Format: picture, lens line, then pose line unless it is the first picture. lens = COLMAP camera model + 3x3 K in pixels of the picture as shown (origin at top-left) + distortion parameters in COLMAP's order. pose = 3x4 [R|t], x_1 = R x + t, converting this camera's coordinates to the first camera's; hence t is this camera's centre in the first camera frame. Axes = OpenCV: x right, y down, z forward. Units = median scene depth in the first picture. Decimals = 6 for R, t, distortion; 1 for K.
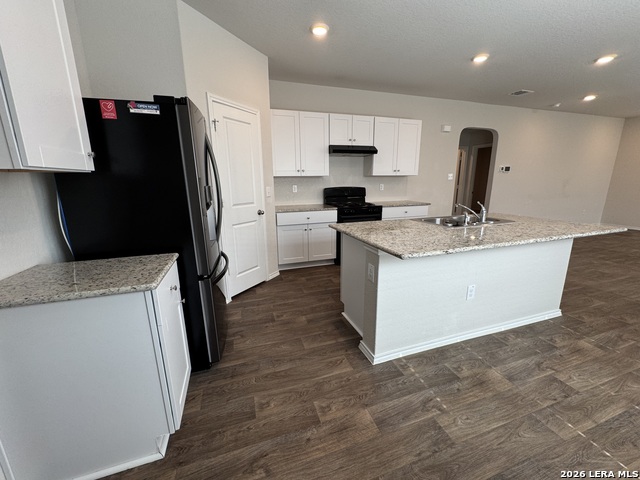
lens RADIAL K [[253.9, 0, 321.5], [0, 253.9, 237.6], [0, 0, 1]] dist [0.002002, 0.001017]
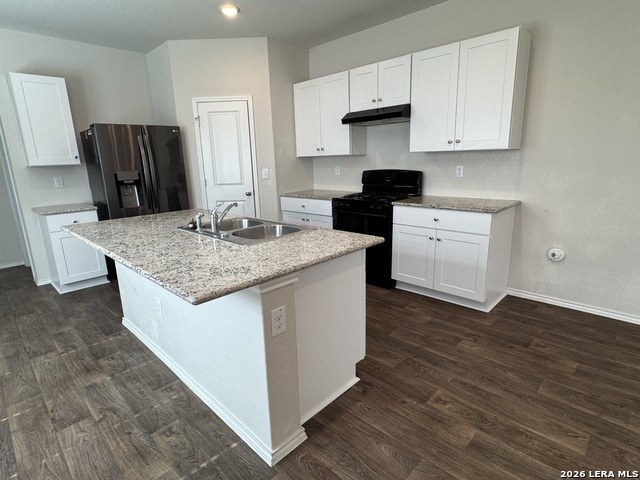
lens RADIAL K [[340.0, 0, 321.2], [0, 340.0, 239.1], [0, 0, 1]] dist [-0.004256, 0.001695]
pose [[0.460546, 0.200591, -0.864674, 0.952141], [-0.170721, 0.975961, 0.135478, -0.129697], [0.871064, 0.085225, 0.483720, 0.494666]]
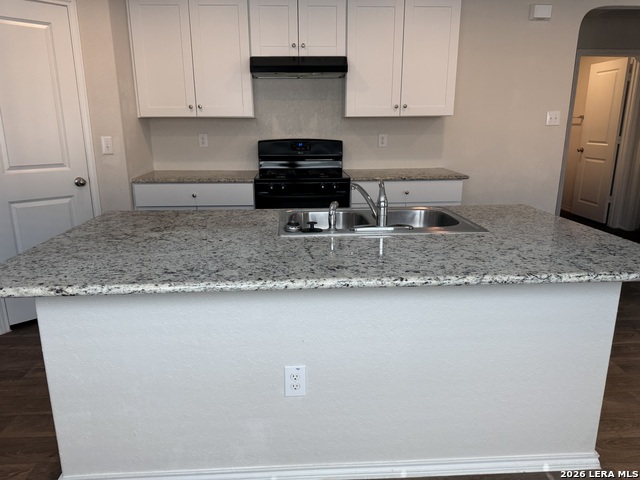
lens RADIAL K [[452.9, 0, 320.6], [0, 452.9, 241.9], [0, 0, 1]] dist [0.027054, -0.021332]
pose [[0.965533, 0.073561, -0.249670, 0.442839], [-0.064371, 0.996920, 0.044788, -0.038243], [0.252196, -0.027173, 0.967295, 0.127134]]
